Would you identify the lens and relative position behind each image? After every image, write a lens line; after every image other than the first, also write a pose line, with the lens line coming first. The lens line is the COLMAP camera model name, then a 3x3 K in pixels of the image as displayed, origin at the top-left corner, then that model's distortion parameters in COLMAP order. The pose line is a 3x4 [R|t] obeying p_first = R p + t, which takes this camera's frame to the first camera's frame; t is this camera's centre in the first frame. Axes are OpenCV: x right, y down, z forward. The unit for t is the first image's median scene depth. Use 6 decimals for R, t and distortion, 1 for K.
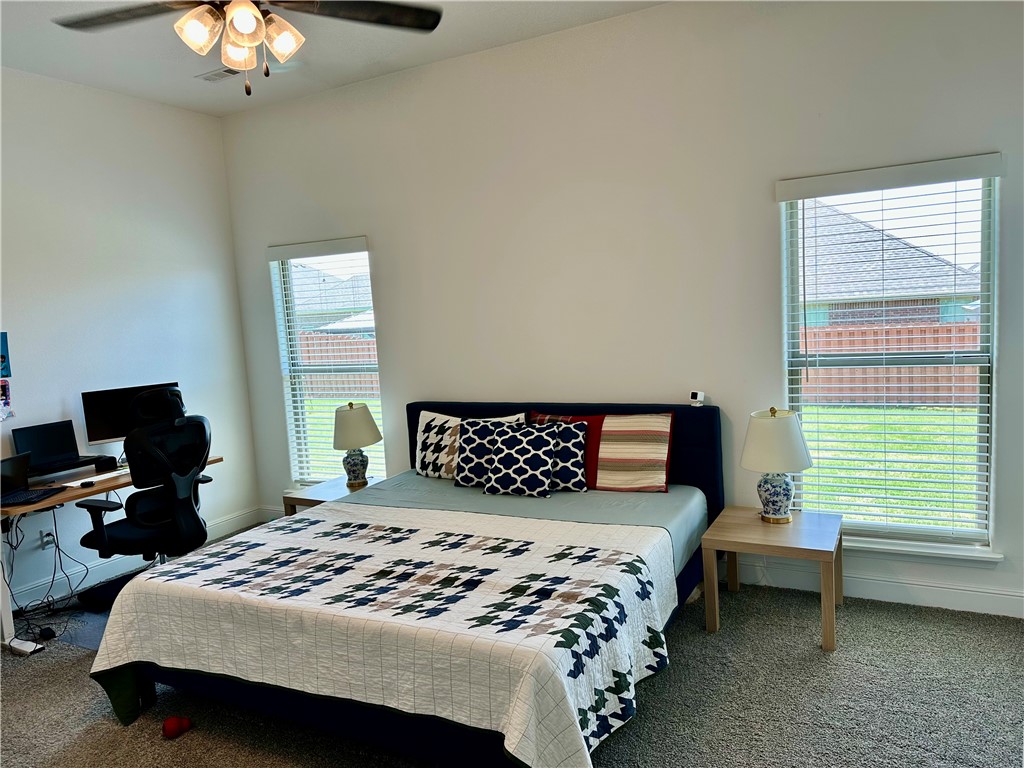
lens RADIAL K [[712.6, 0, 512.0], [0, 712.6, 384.0], [0, 0, 1]] dist [0.122794, -0.203173]
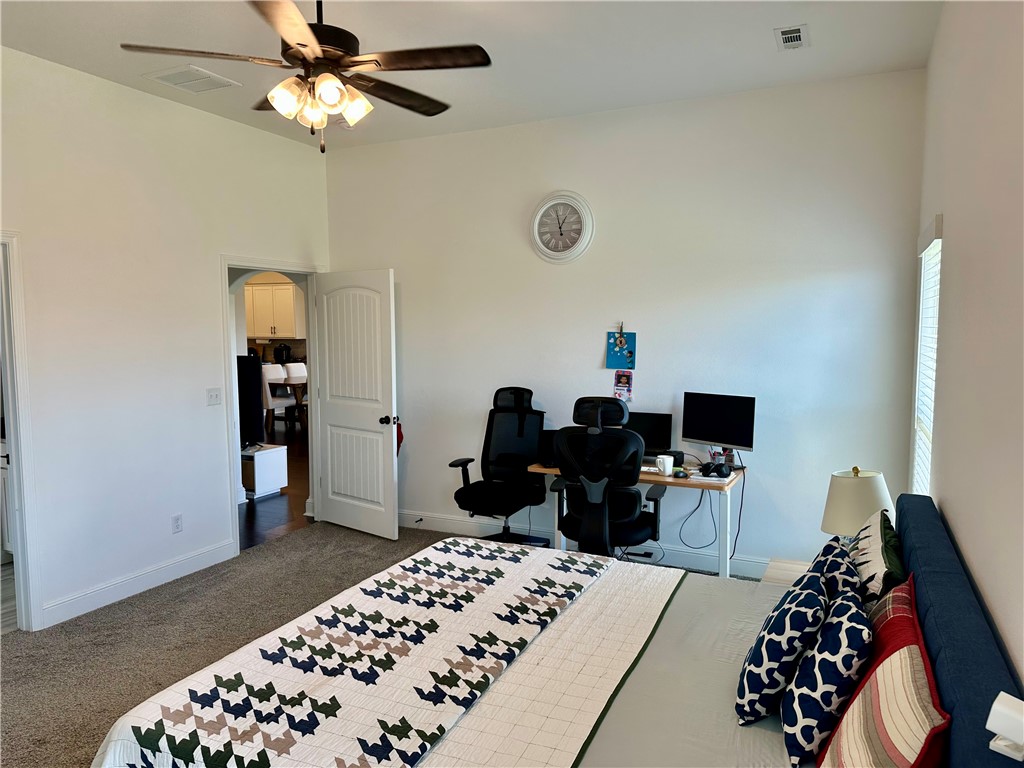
lens RADIAL K [[712.6, 0, 512.0], [0, 712.6, 384.0], [0, 0, 1]] dist [0.122794, -0.203173]
pose [[0.027130, 0.136442, -0.990277, 0.505498], [-0.098015, 0.986231, 0.133199, -0.128428], [0.994815, 0.093448, 0.040130, 0.767387]]
